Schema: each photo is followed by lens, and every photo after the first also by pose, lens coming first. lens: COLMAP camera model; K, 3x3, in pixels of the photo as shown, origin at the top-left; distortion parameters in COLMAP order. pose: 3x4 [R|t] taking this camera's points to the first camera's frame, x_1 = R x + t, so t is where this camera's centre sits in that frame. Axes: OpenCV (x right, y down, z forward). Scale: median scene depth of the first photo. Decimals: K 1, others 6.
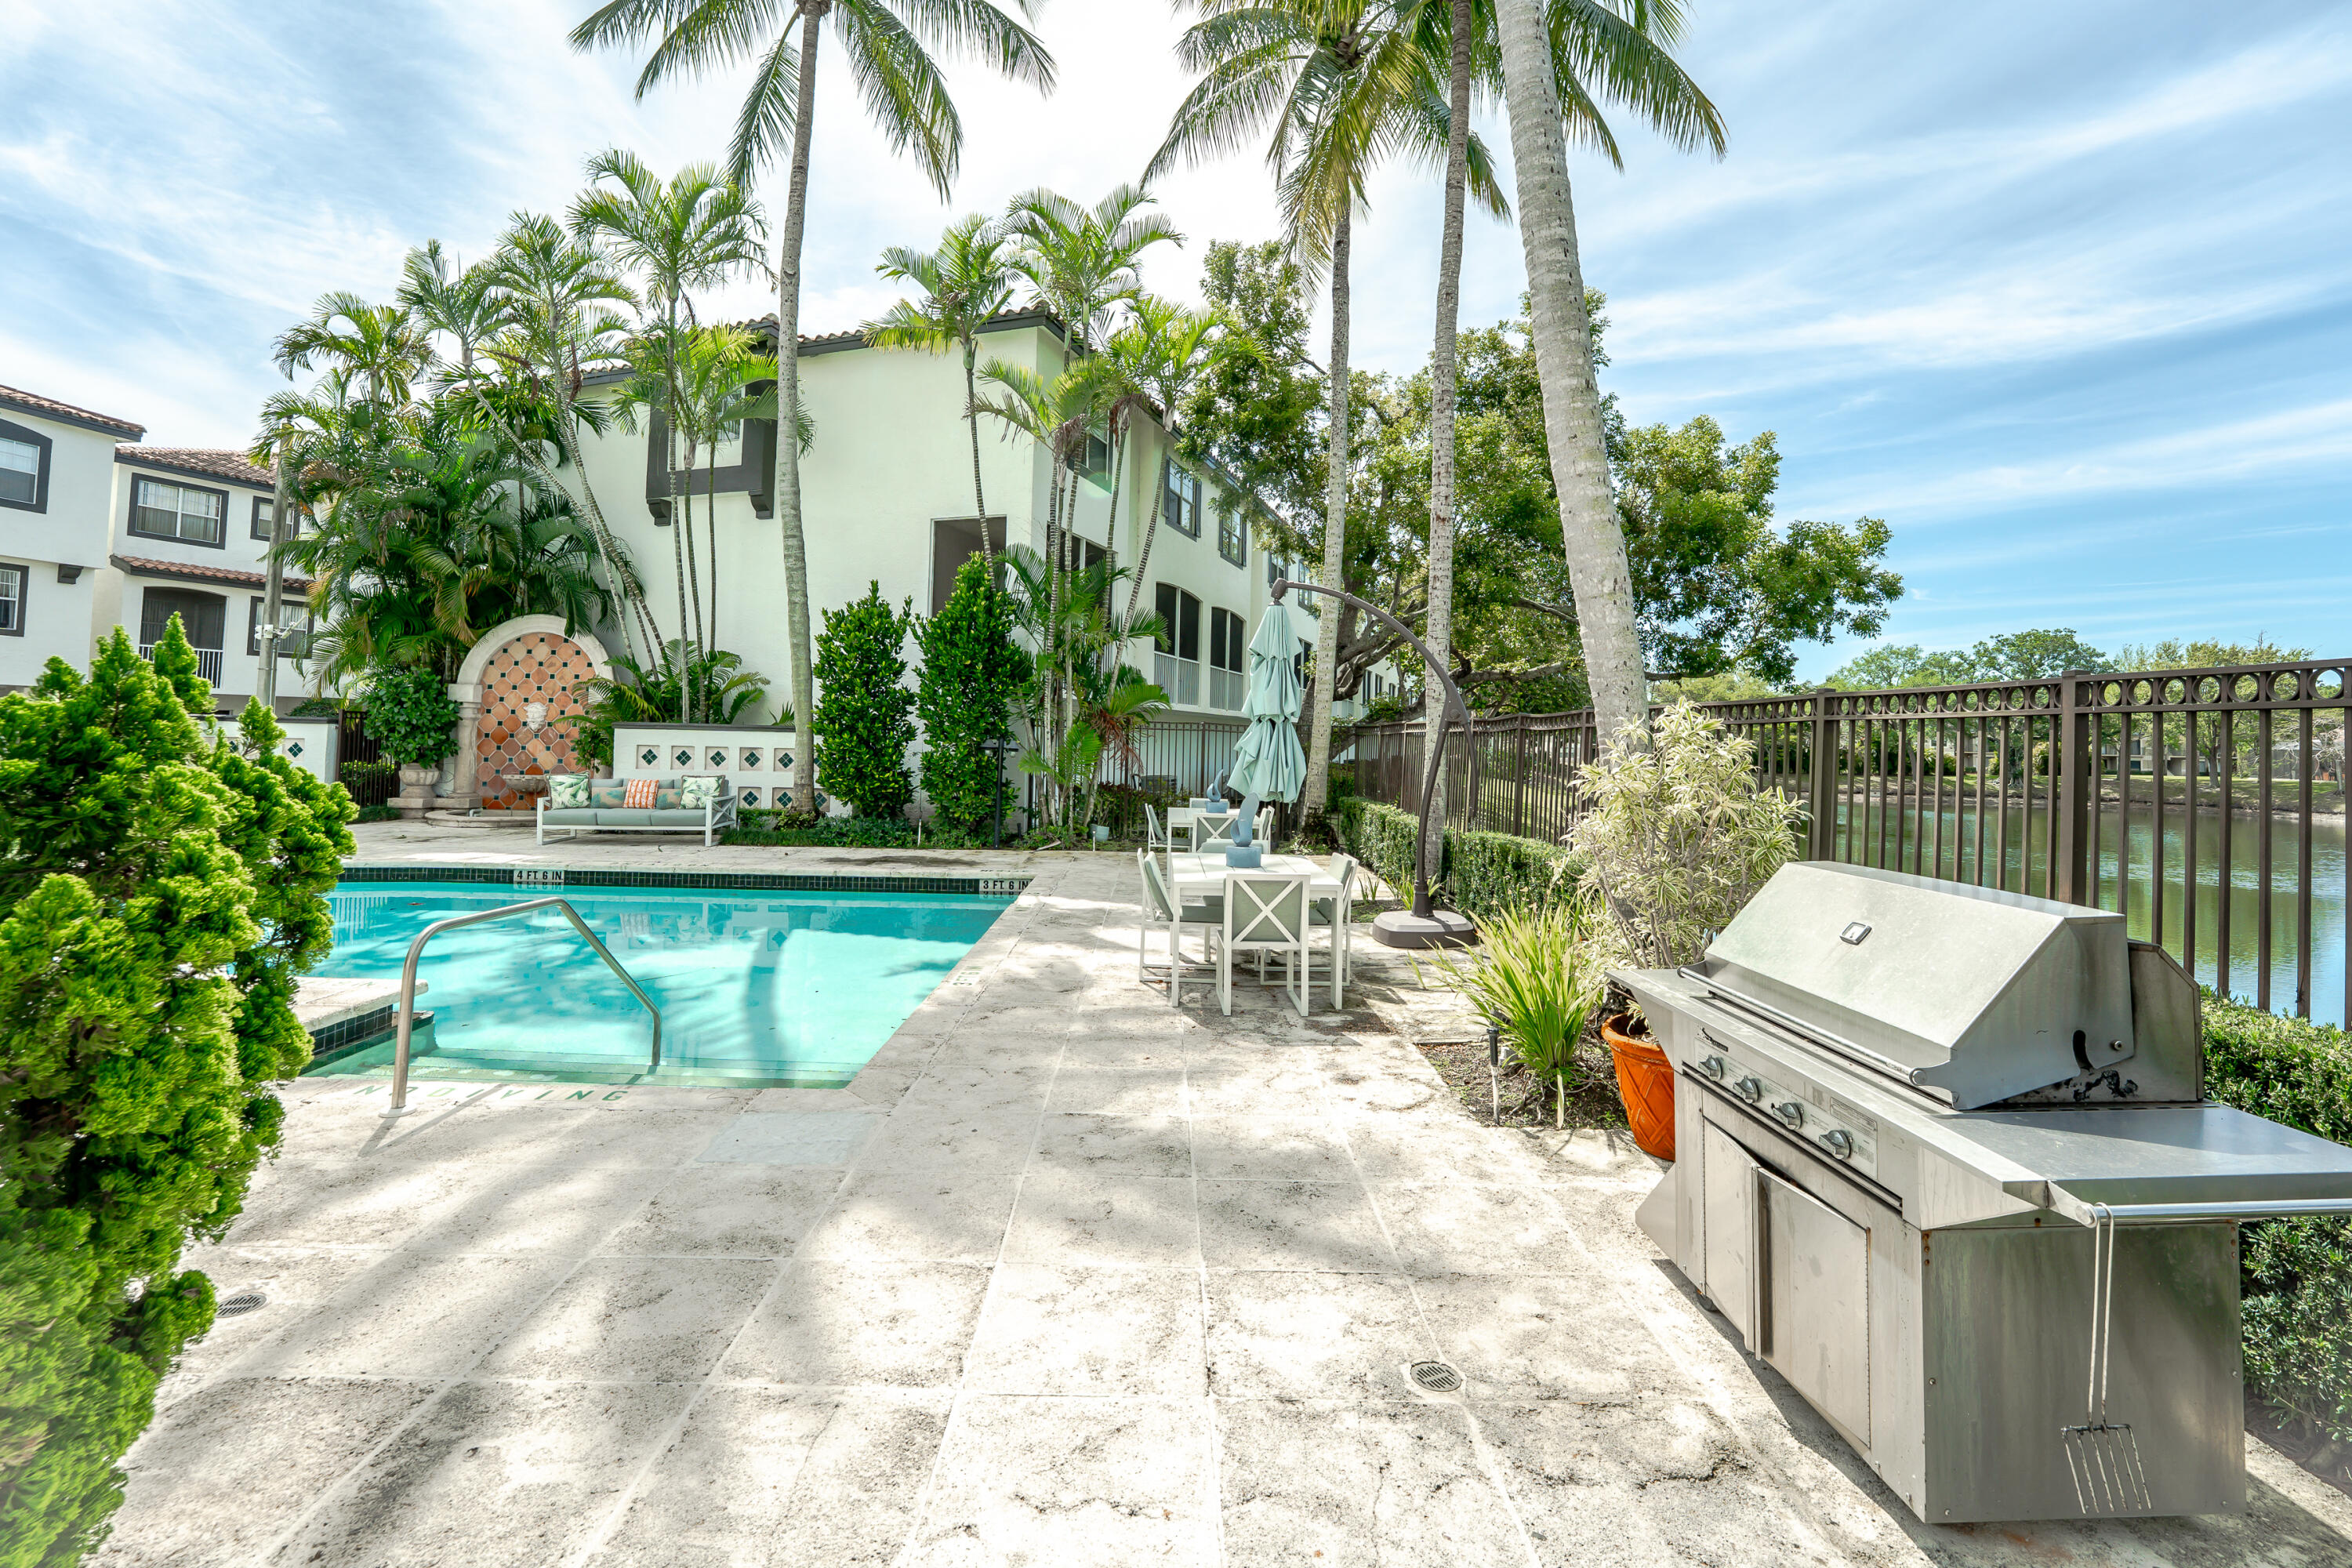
lens RADIAL K [[1053.2, 0, 1171.5], [0, 1053.2, 676.7], [0, 0, 1]] dist [-0.000932, -0.000101]
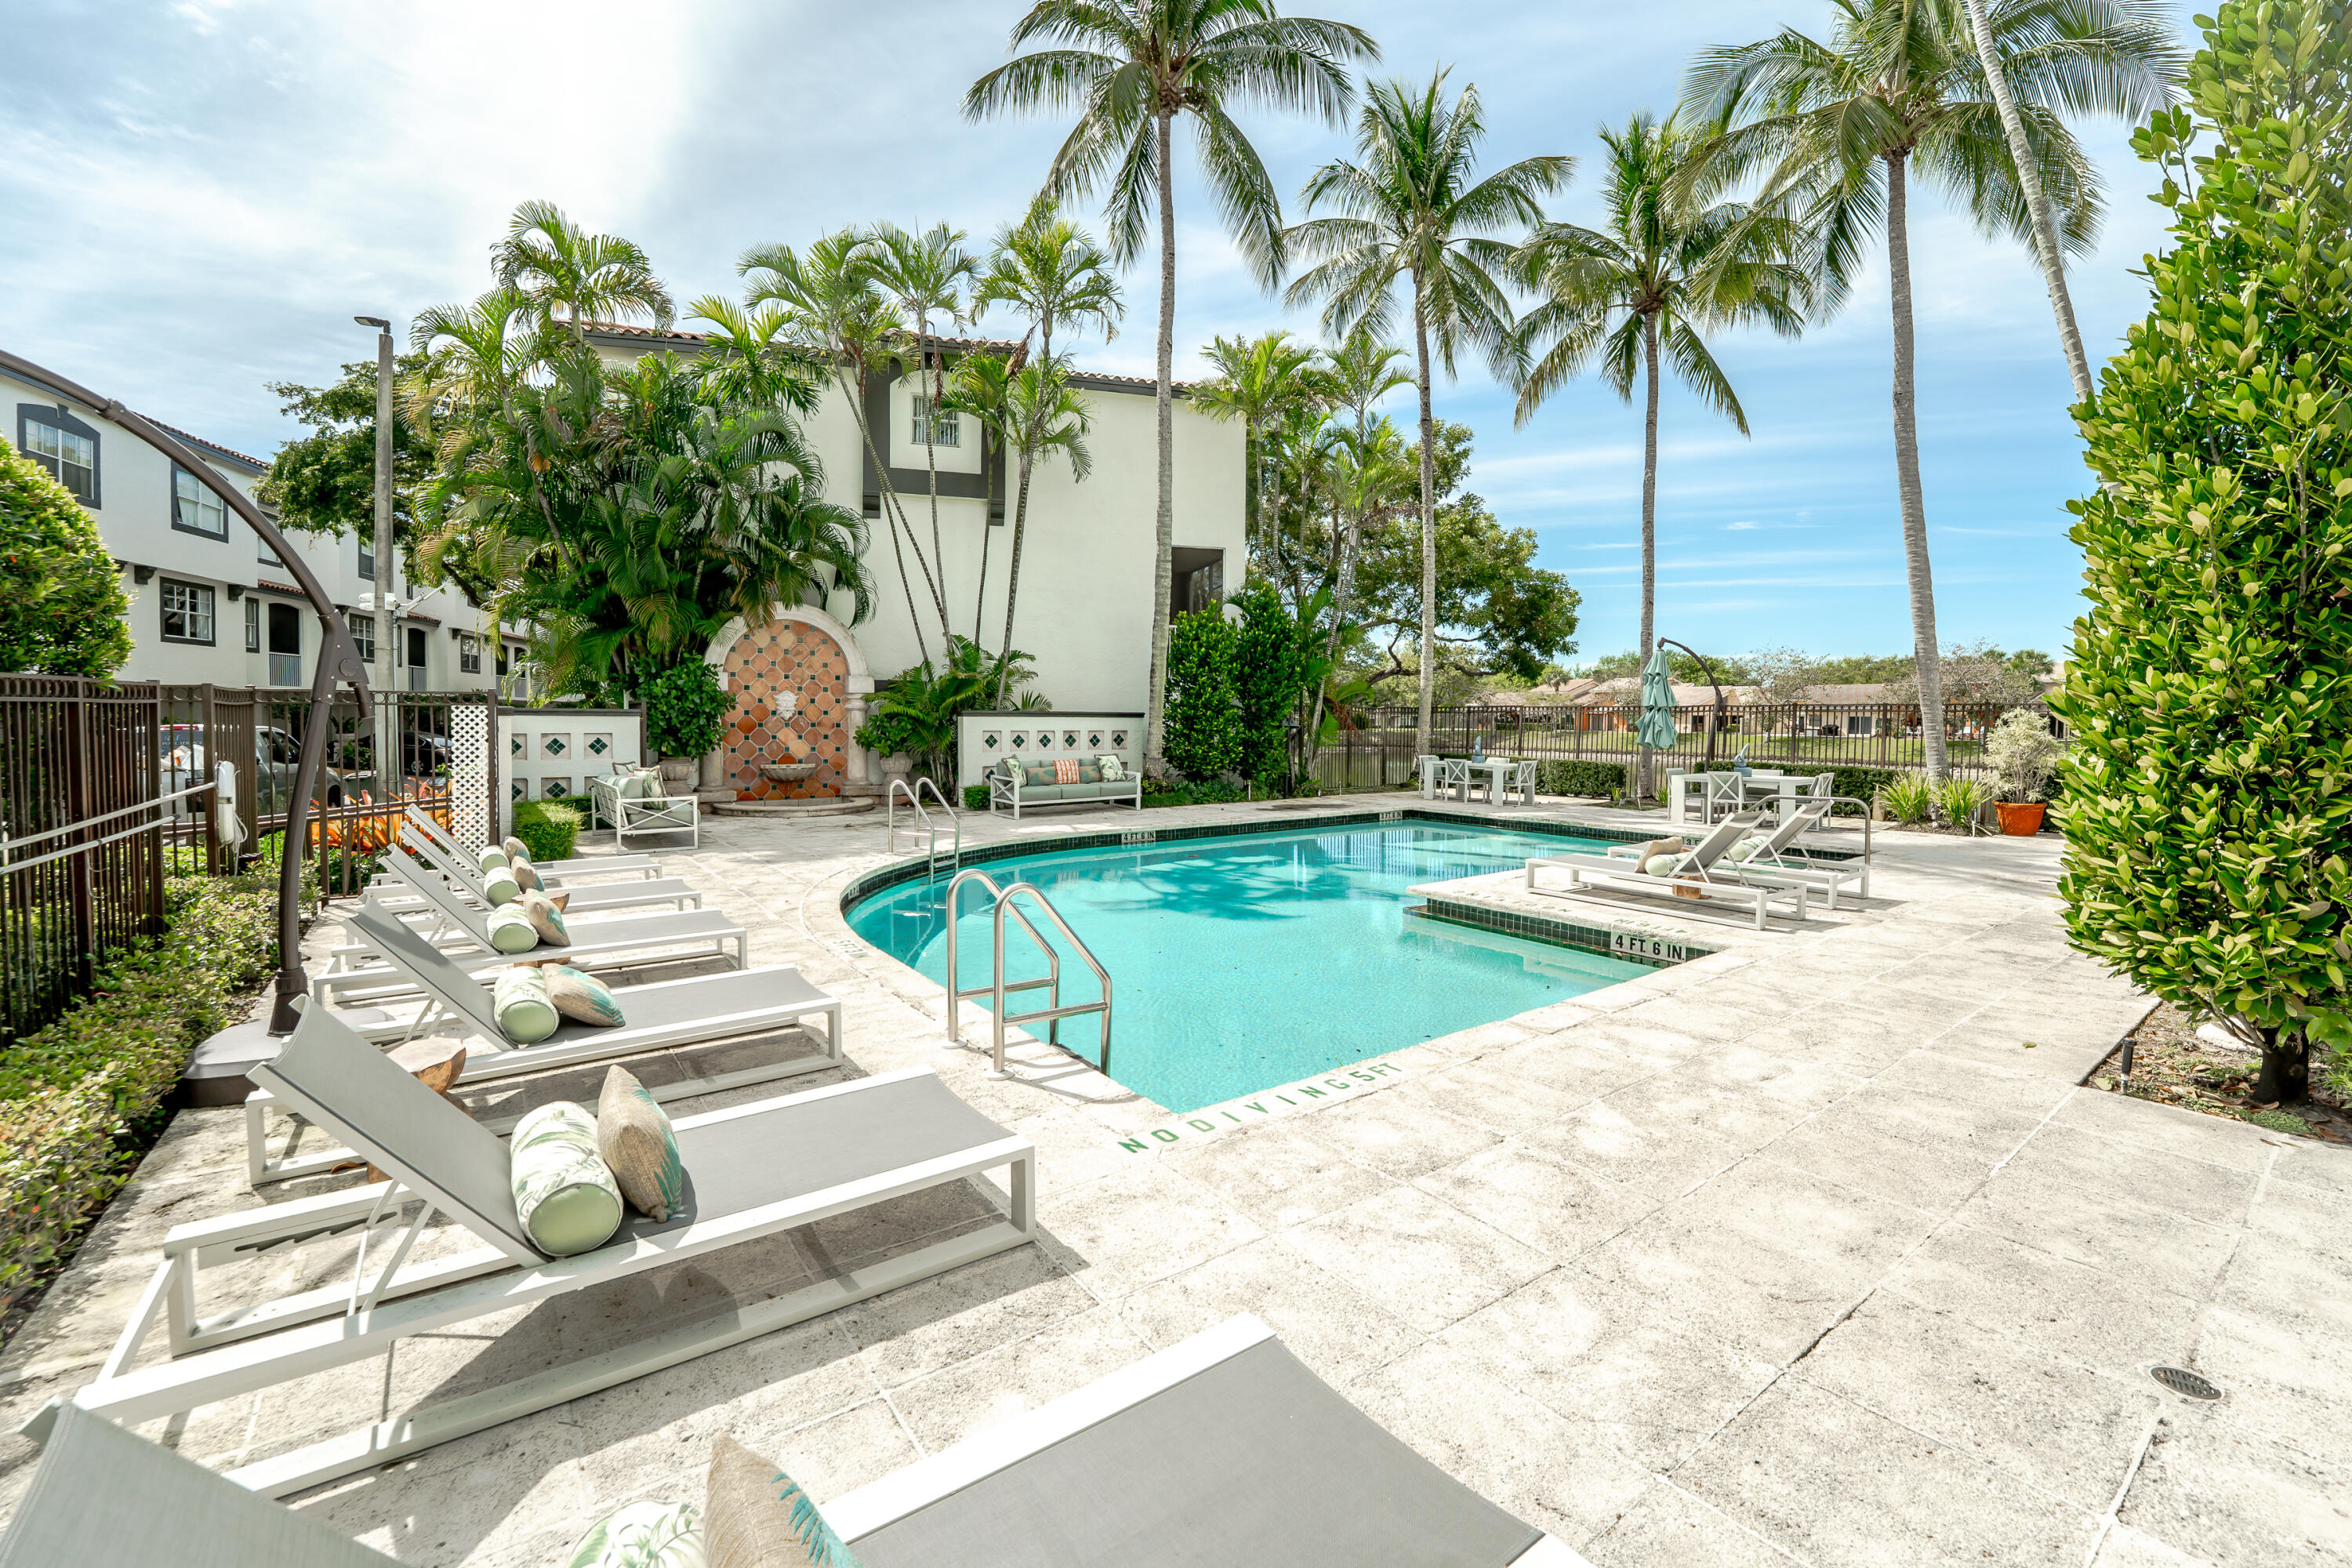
lens RADIAL K [[974.9, 0, 1175.4], [0, 974.9, 746.4], [0, 0, 1]] dist [-0.022866, -0.000015]
pose [[0.793780, -0.032817, 0.607319, -0.877615], [-0.024541, 0.996002, 0.085896, -0.010963], [-0.607710, -0.083087, 0.789801, 0.055083]]
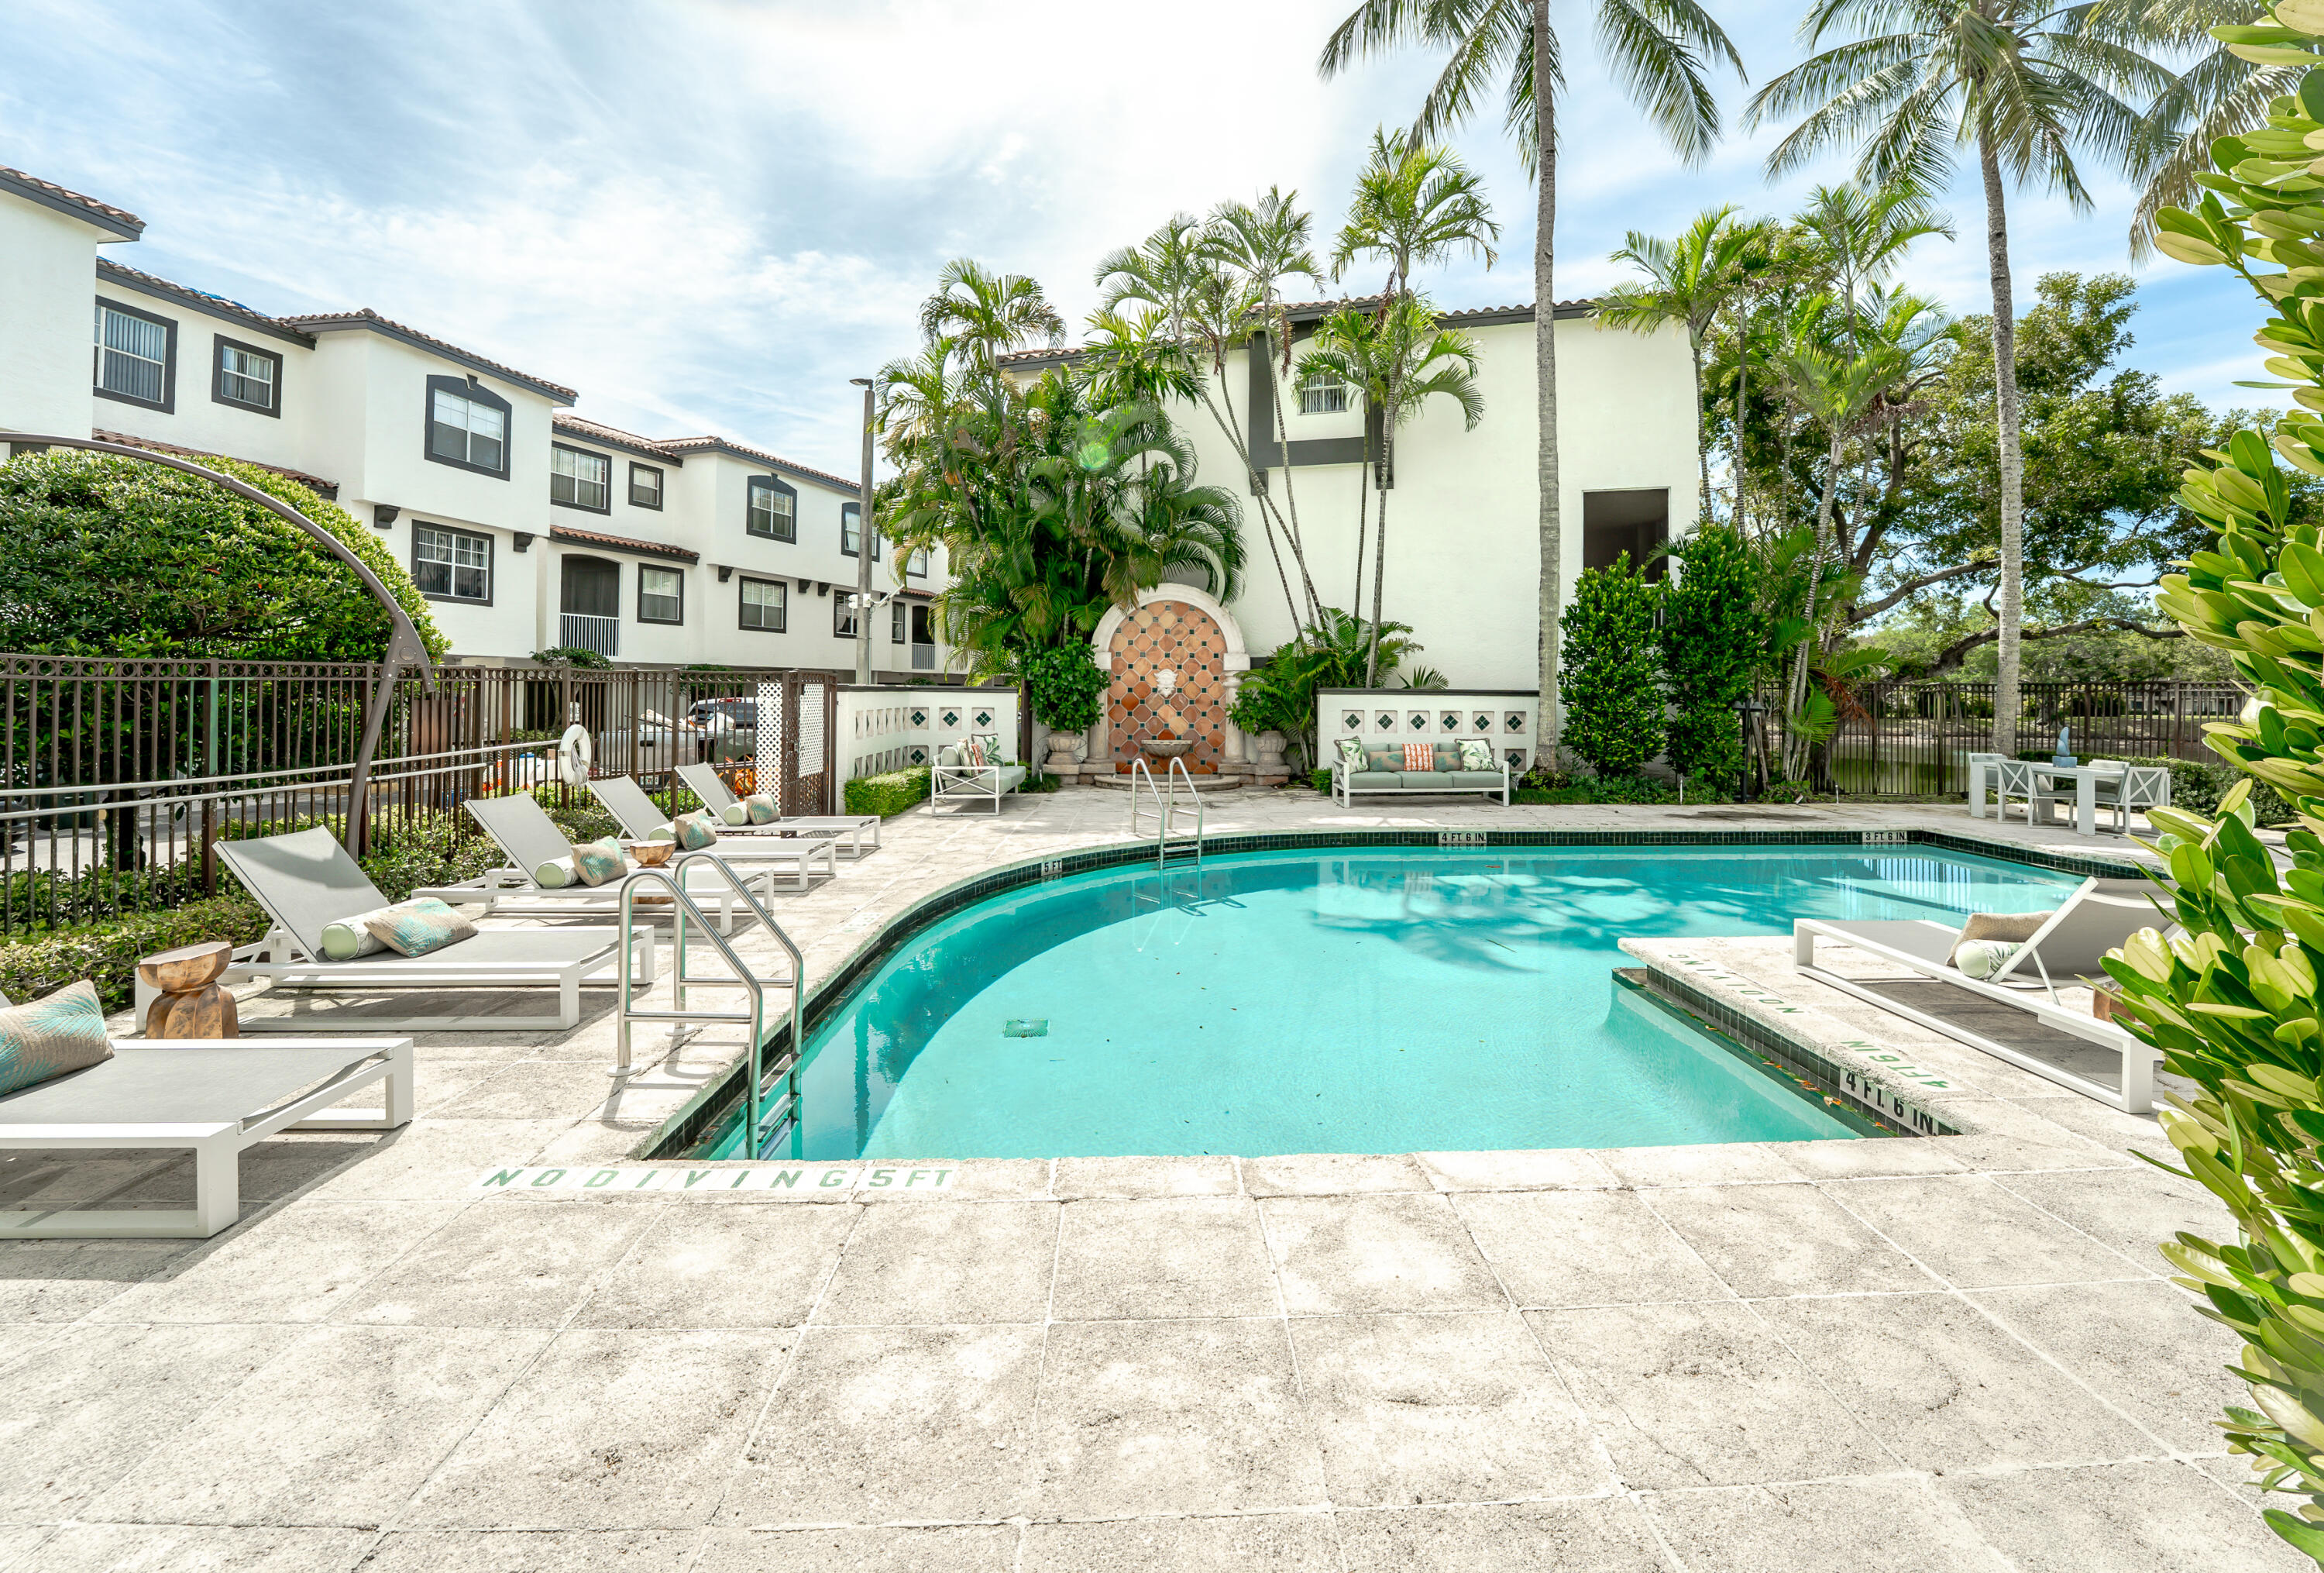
lens RADIAL K [[1001.6, 0, 1196.2], [0, 1001.6, 677.9], [0, 0, 1]] dist [-0.024017, 0.000101]
pose [[0.997336, -0.008810, 0.072407, -0.651568], [0.005685, 0.999048, 0.043241, -0.008988], [-0.072719, -0.042714, 0.996437, 0.028860]]
